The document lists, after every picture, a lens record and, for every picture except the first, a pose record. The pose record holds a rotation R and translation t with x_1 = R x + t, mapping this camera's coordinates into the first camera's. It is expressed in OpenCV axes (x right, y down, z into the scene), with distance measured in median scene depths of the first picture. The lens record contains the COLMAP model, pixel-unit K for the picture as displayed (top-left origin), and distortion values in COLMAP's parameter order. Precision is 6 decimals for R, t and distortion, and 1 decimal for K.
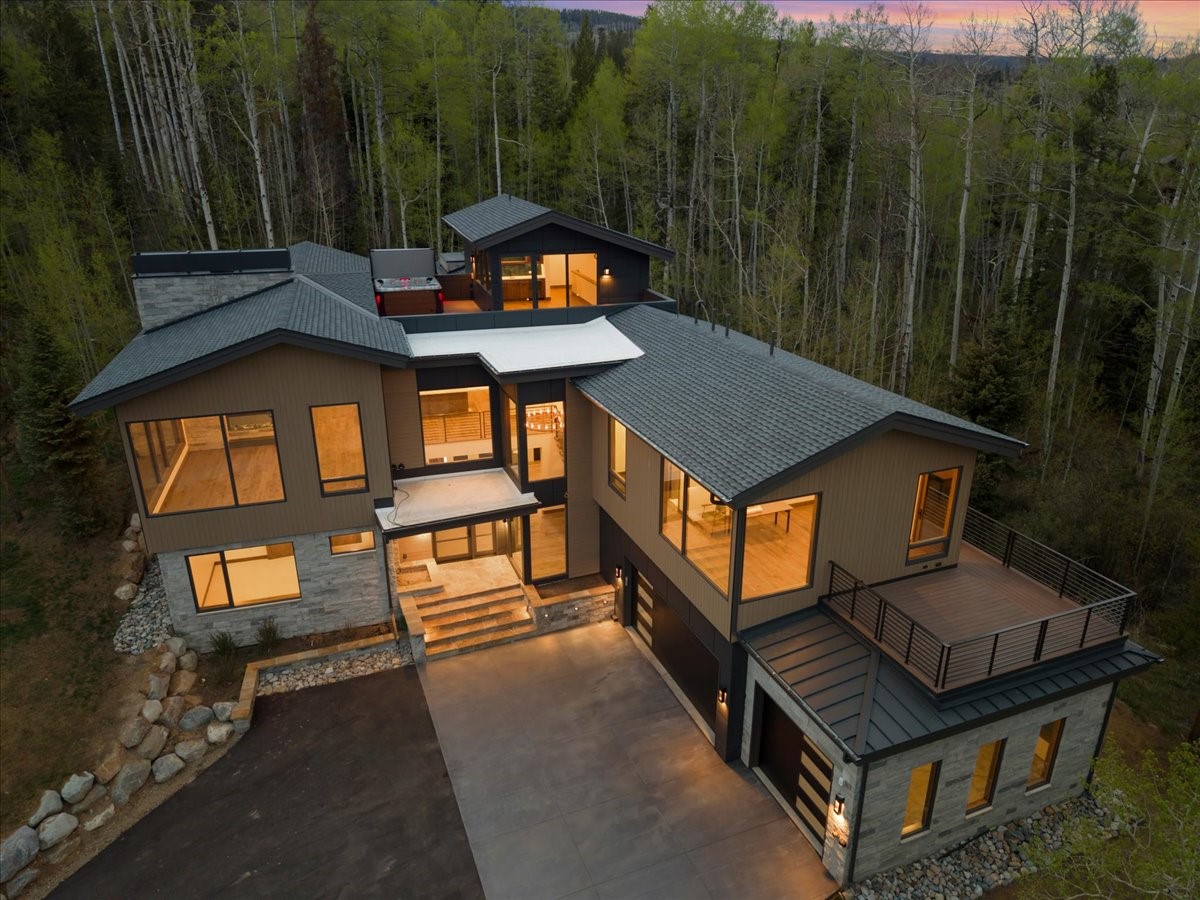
lens RADIAL K [[794.1, 0, 602.7], [0, 794.1, 450.8], [0, 0, 1]] dist [0.024126, -0.020373]
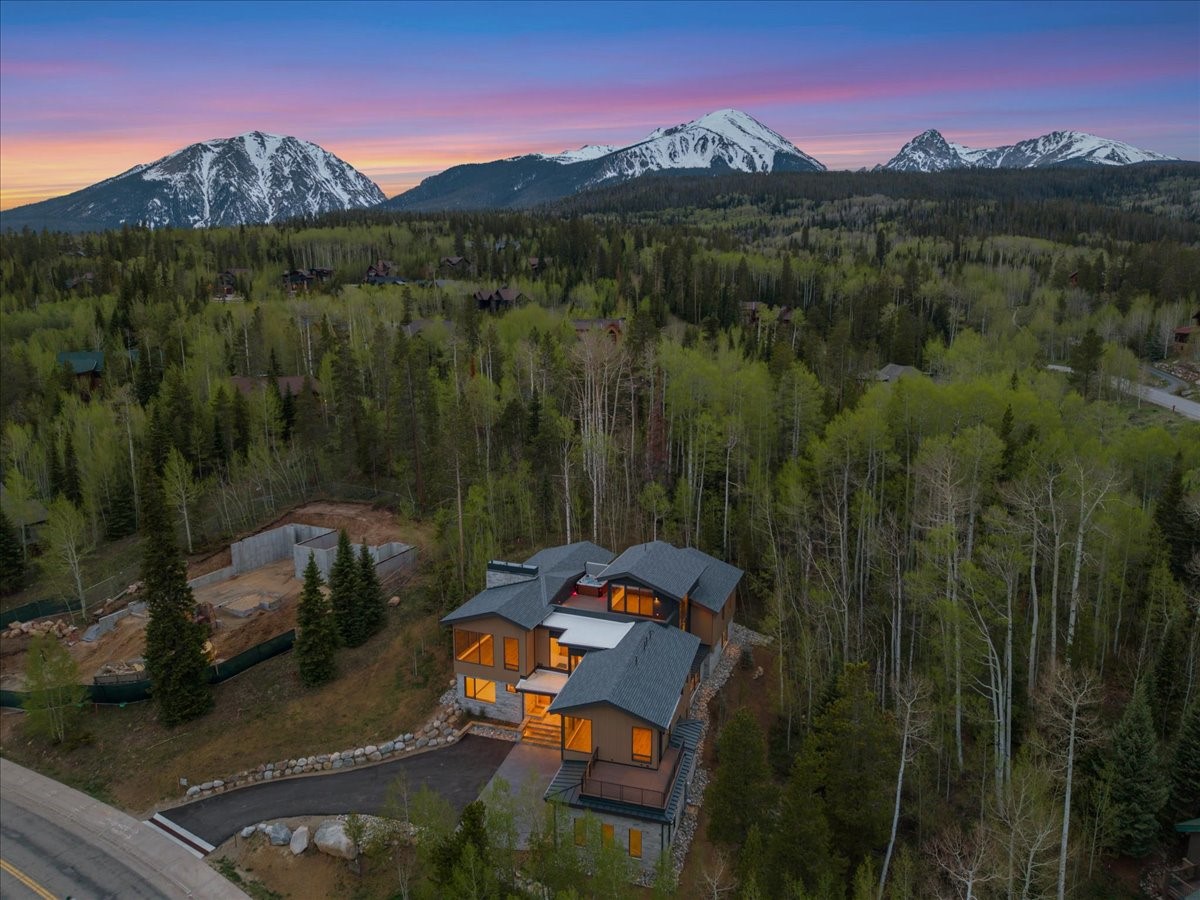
lens RADIAL K [[794.1, 0, 600.6], [0, 794.1, 453.0], [0, 0, 1]] dist [0.024126, -0.020373]
pose [[0.778927, 0.118070, -0.615899, 1.498069], [-0.225424, 0.969187, -0.099297, -0.462599], [0.585198, 0.216184, 0.781542, -1.108737]]
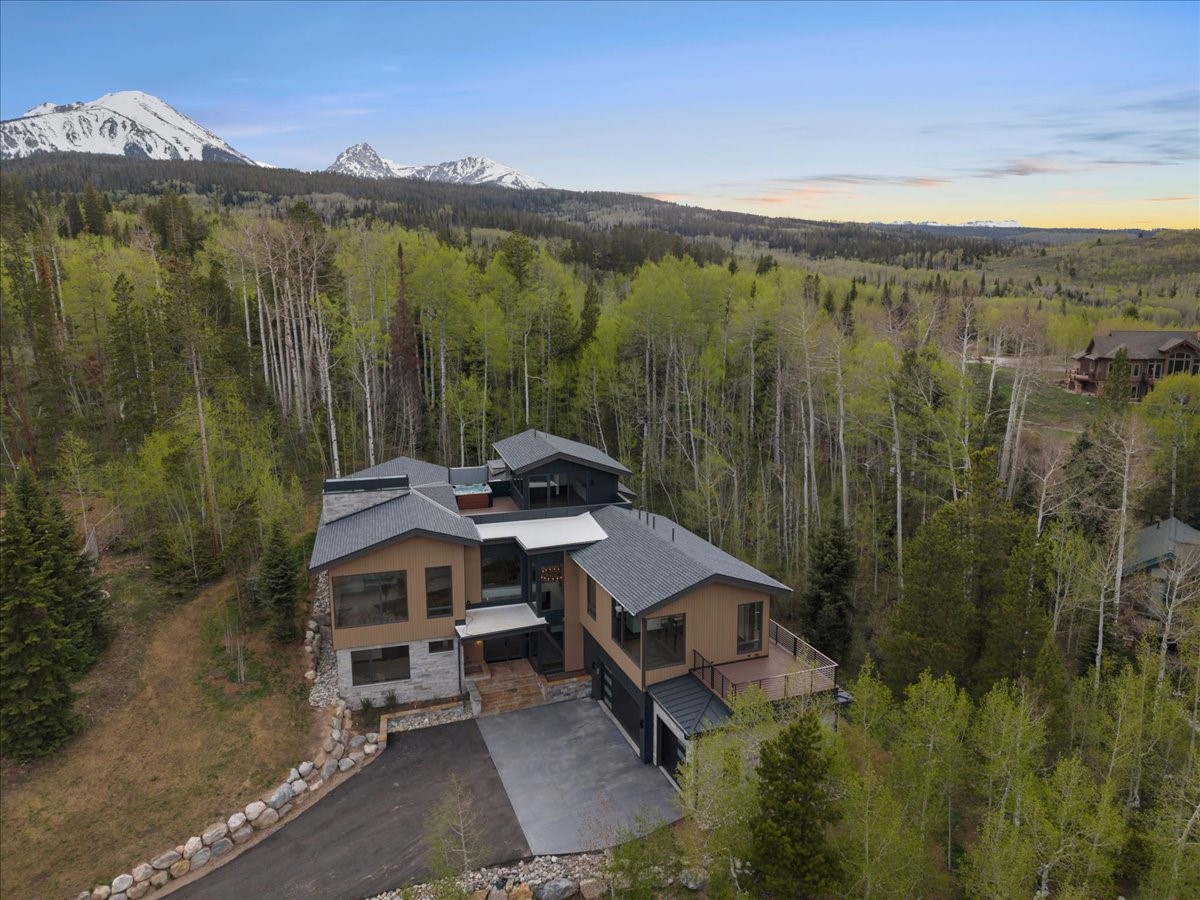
lens RADIAL K [[794.1, 0, 594.6], [0, 794.1, 449.3], [0, 0, 1]] dist [0.024126, -0.020373]
pose [[0.999368, -0.001878, -0.035500, 0.088379], [-0.004799, 0.982335, -0.187069, 0.016223], [0.035224, 0.187121, 0.981705, -0.806535]]
